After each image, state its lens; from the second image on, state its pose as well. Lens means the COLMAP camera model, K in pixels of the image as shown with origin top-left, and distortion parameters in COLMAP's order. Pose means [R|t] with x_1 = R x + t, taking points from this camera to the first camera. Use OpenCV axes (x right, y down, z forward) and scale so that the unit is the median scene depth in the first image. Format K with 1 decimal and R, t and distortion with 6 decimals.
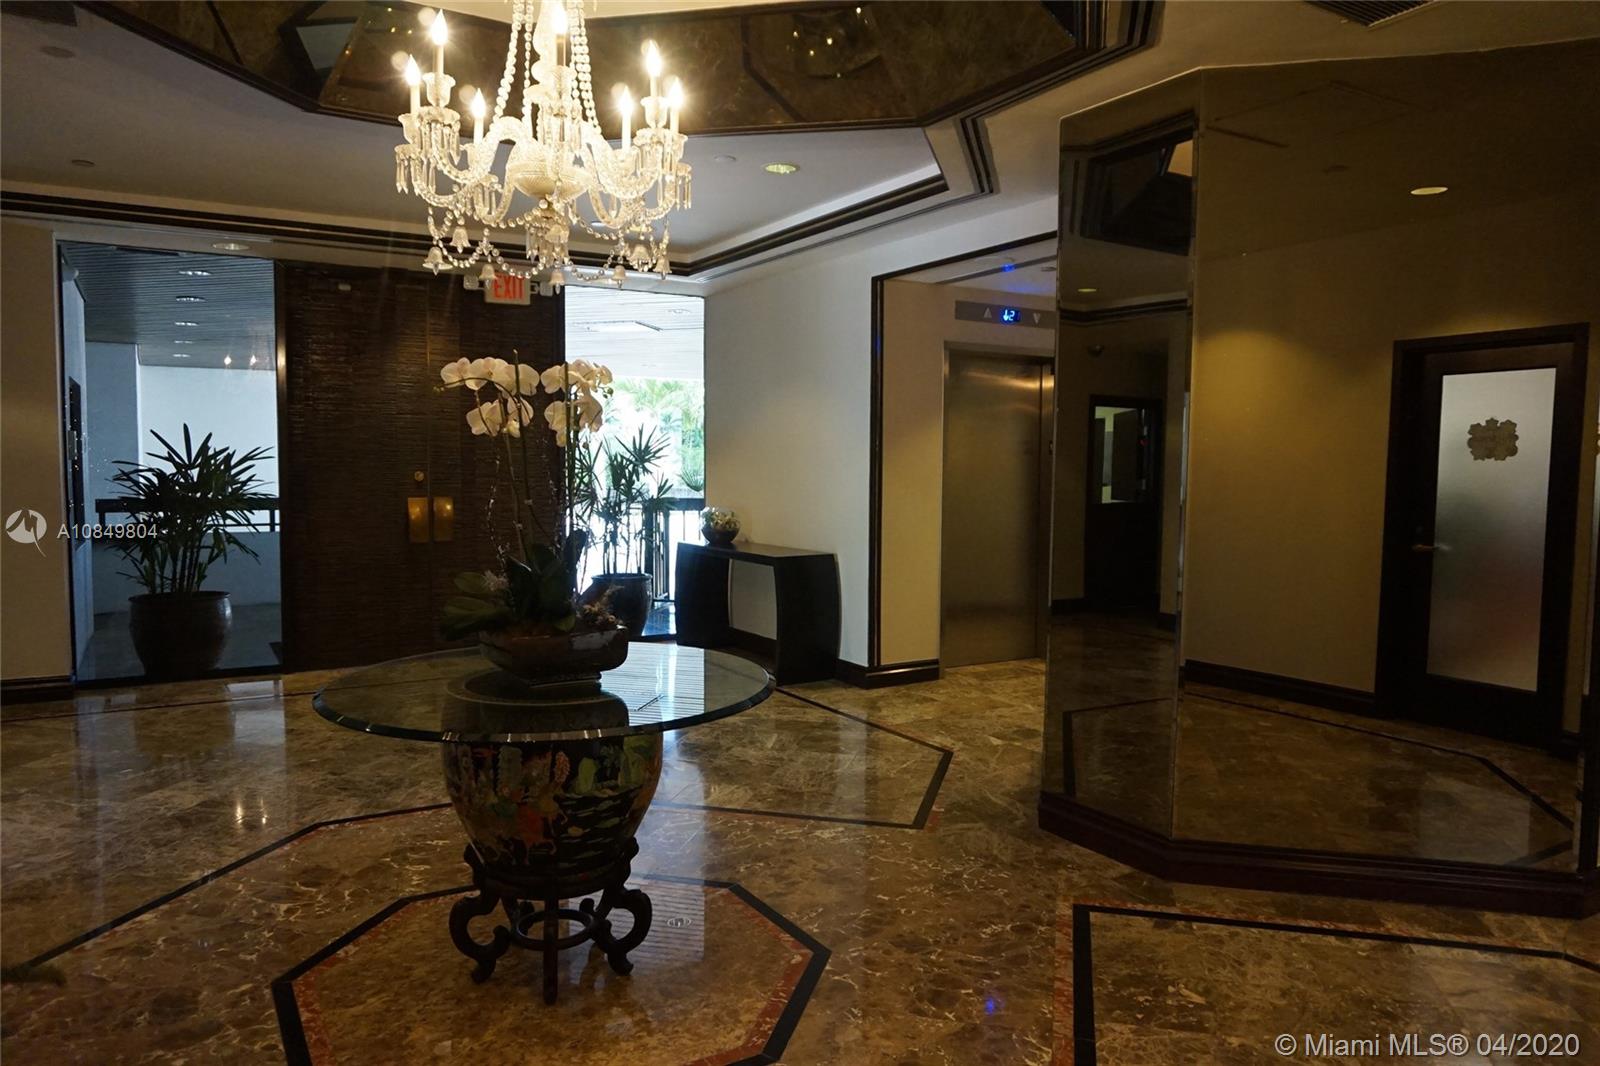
lens RADIAL K [[1073.0, 0, 790.1], [0, 1073.0, 539.4], [0, 0, 1]] dist [-0.004062, 0.004609]
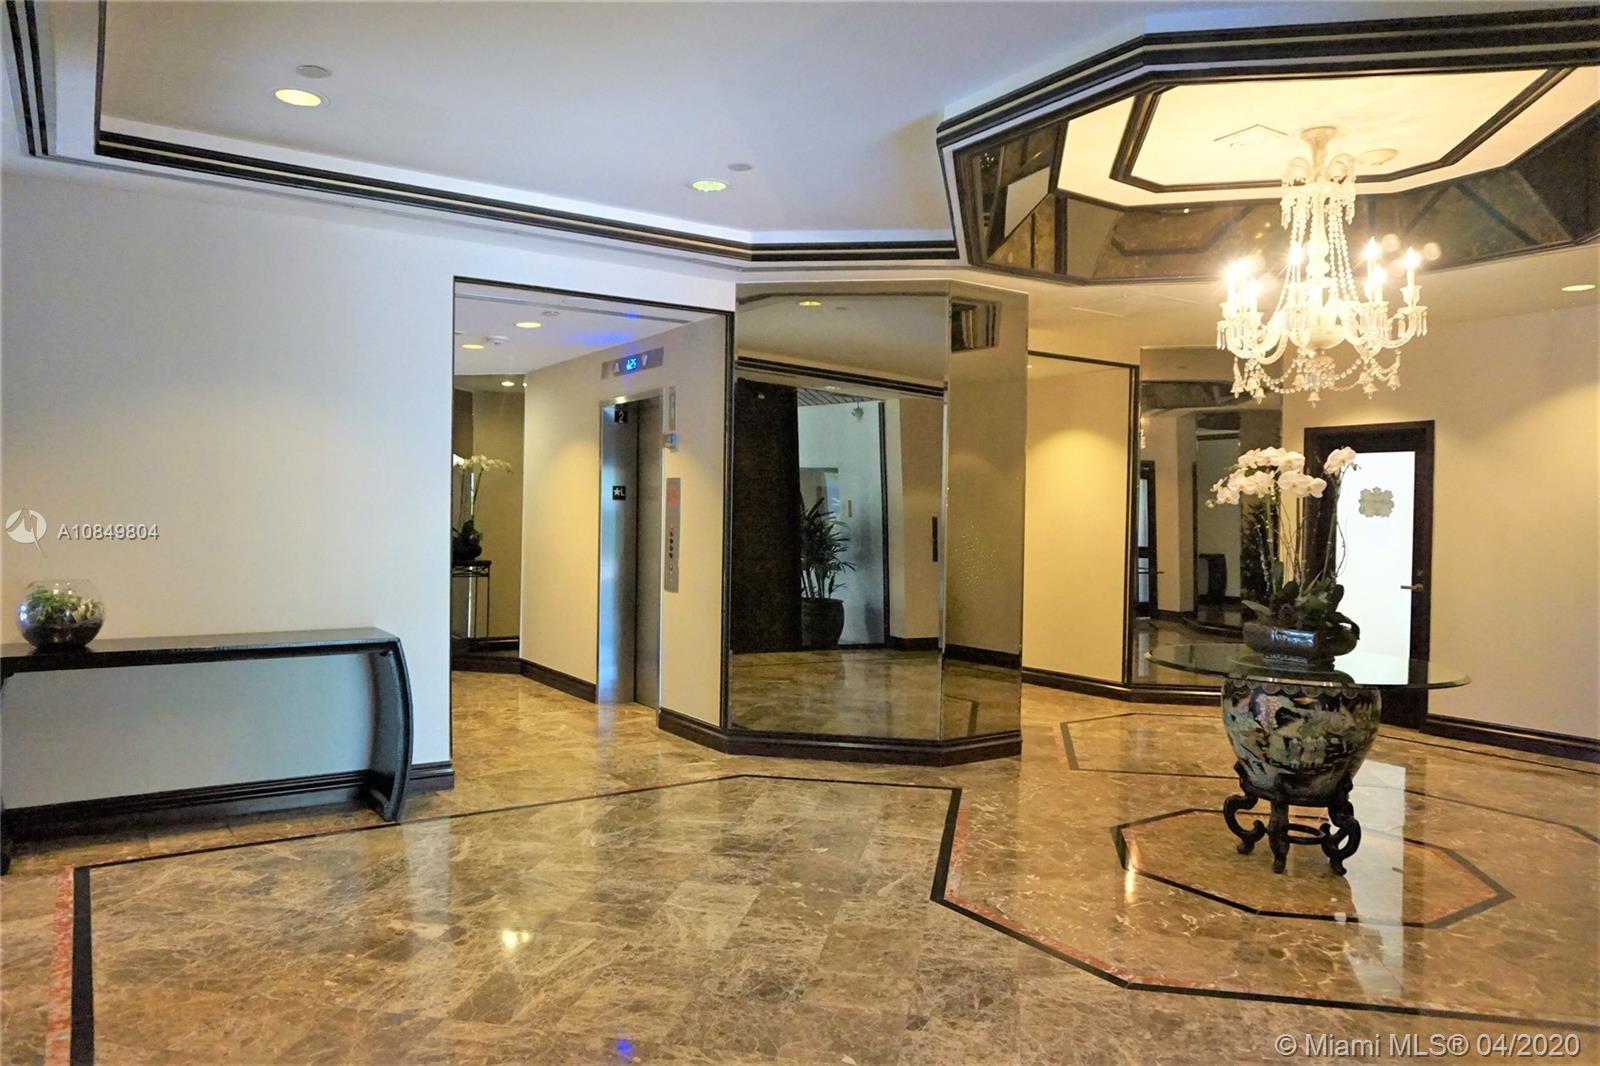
lens RADIAL K [[1073.0, 0, 790.4], [0, 1073.0, 524.0], [0, 0, 1]] dist [-0.004062, 0.004609]
pose [[-0.056745, -0.016650, 0.998250, -1.207174], [0.057381, 0.998154, 0.019910, -0.097549], [-0.996738, 0.058411, -0.055685, 1.281140]]
